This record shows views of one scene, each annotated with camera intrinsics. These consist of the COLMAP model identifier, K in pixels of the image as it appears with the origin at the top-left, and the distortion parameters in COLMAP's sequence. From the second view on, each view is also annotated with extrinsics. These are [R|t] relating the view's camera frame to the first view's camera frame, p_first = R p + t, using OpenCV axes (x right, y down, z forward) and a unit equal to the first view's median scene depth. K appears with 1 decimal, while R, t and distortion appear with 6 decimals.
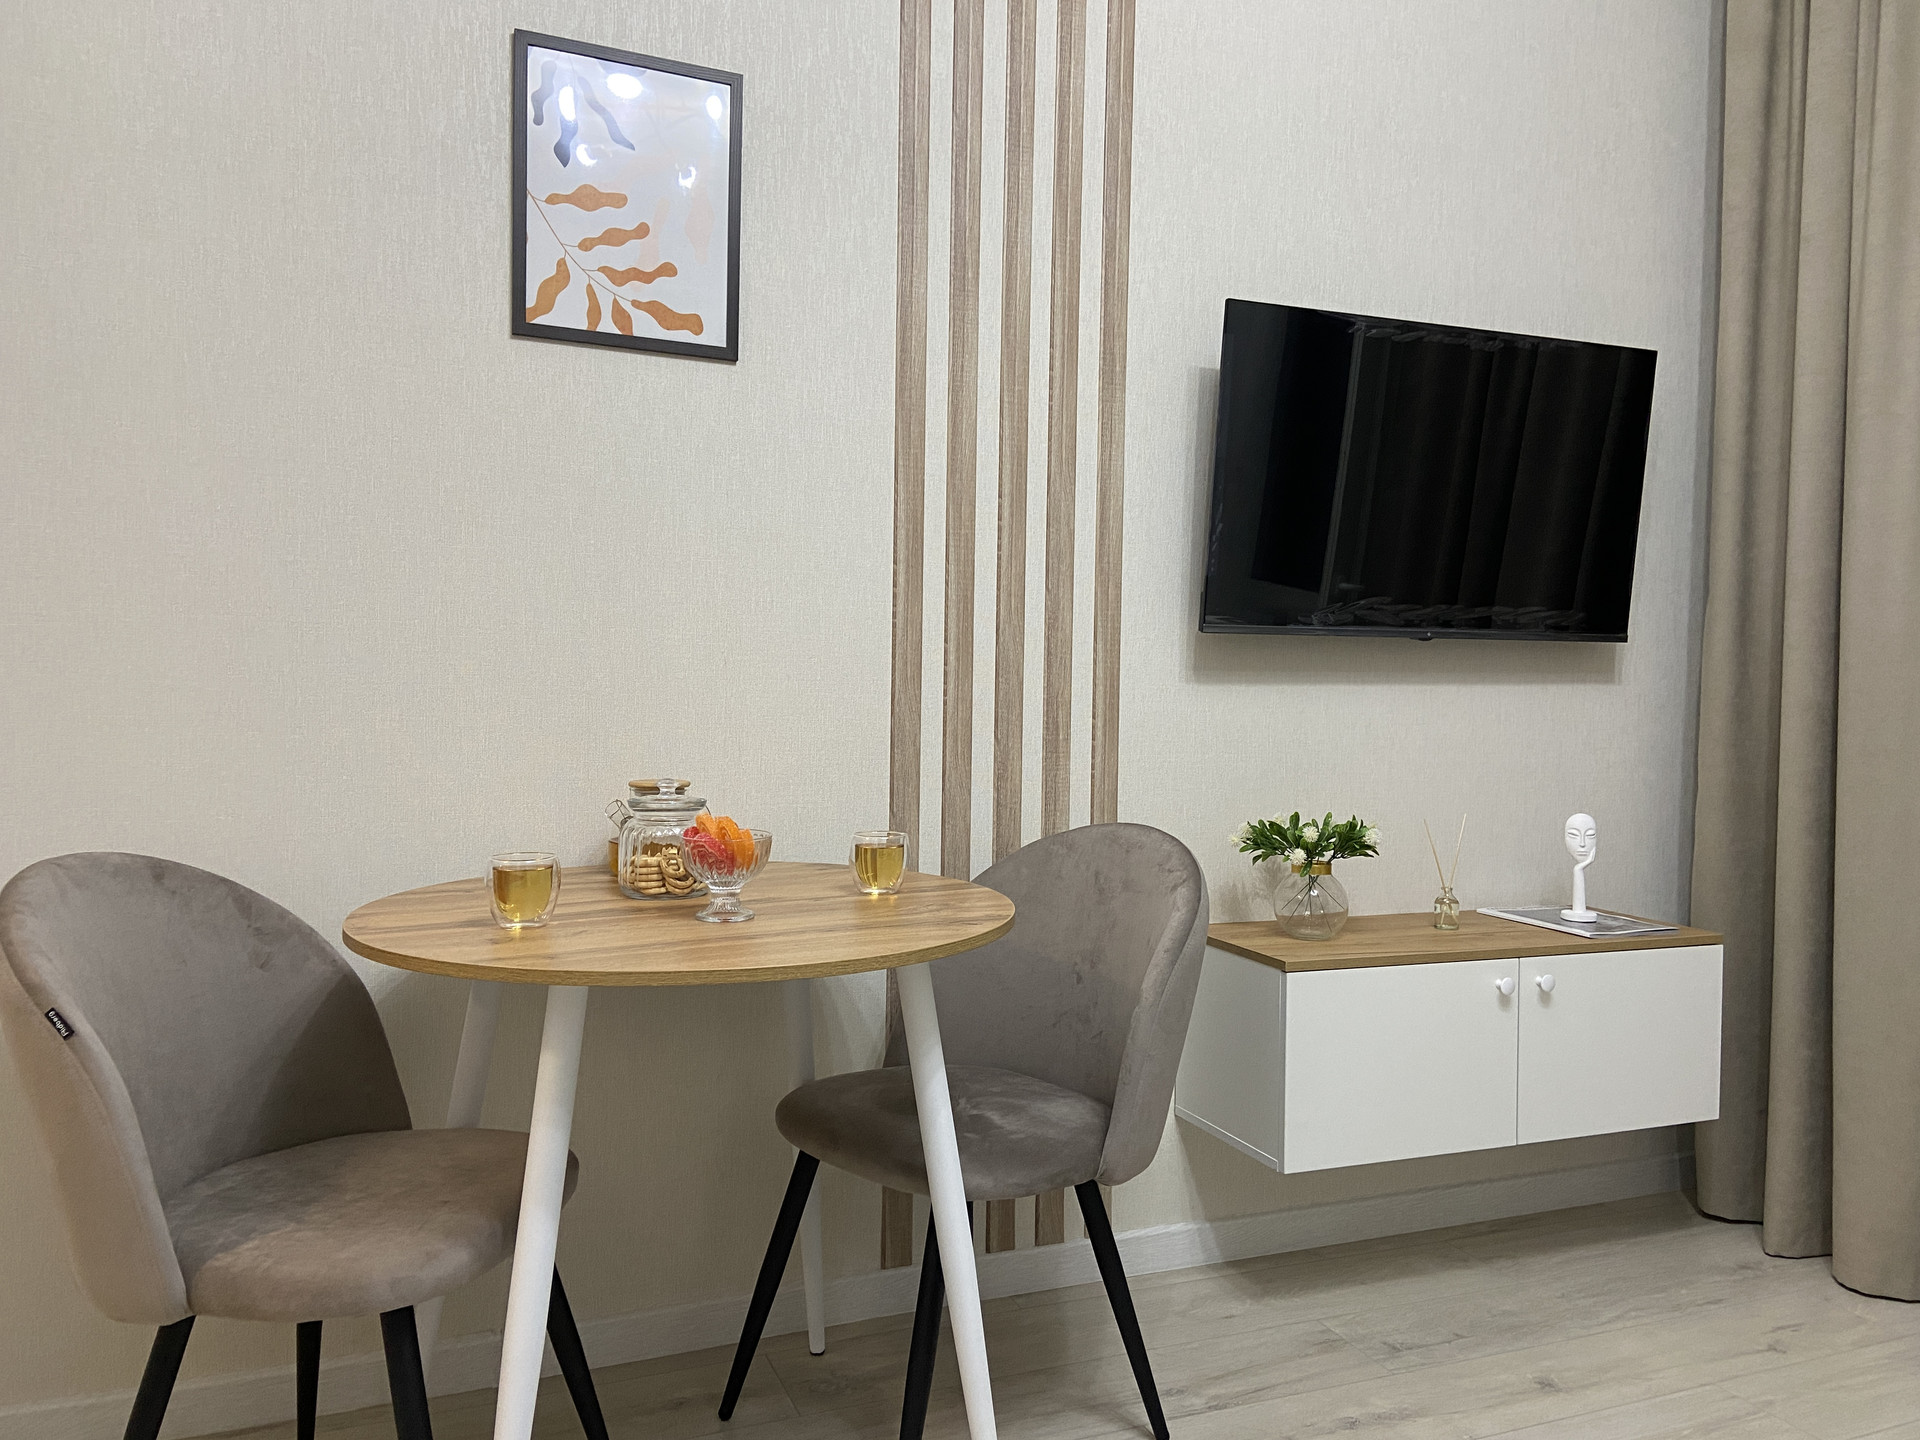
lens RADIAL K [[1421.4, 0, 960.0], [0, 1421.4, 720.0], [0, 0, 1]] dist [0.116716, -0.136143]
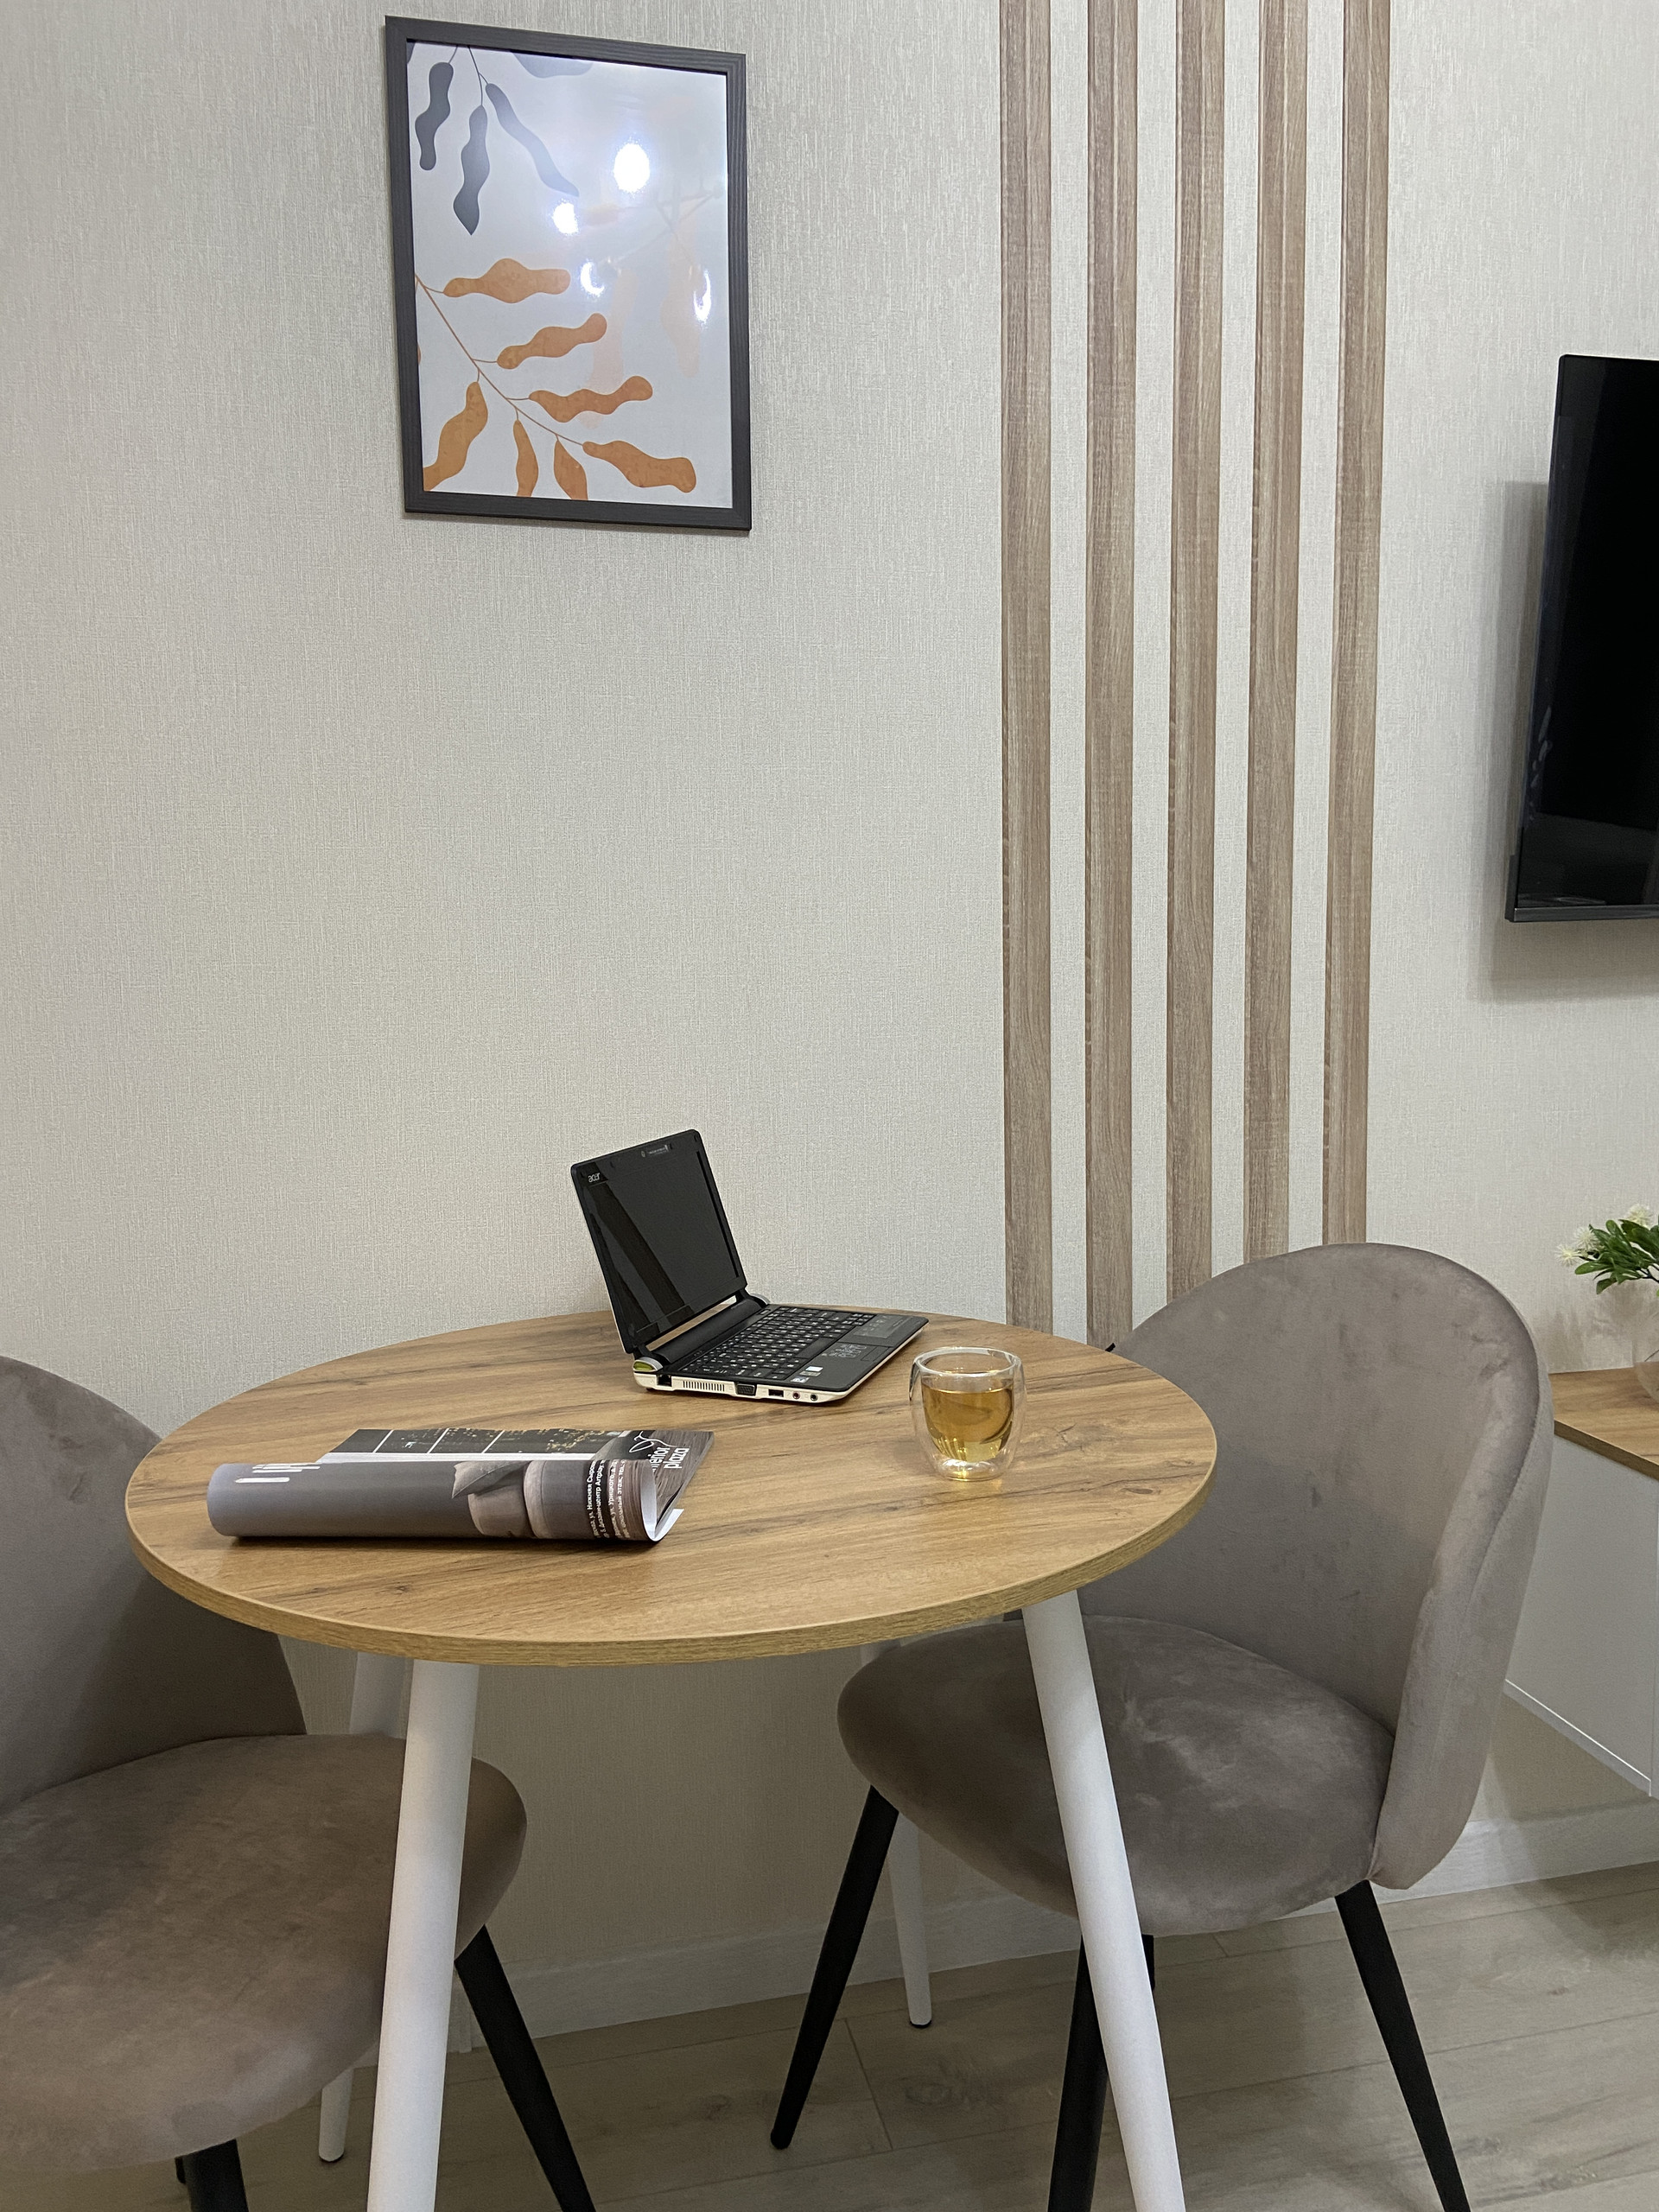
lens RADIAL K [[1637.6, 0, 835.2], [0, 1637.6, 1119.5], [0, 0, 1]] dist [0.116716, -0.136143]
pose [[0.985773, -0.017342, -0.167187, 0.000476], [0.030733, 0.996491, 0.077848, -0.044451], [0.165250, -0.081879, 0.982847, 0.256284]]
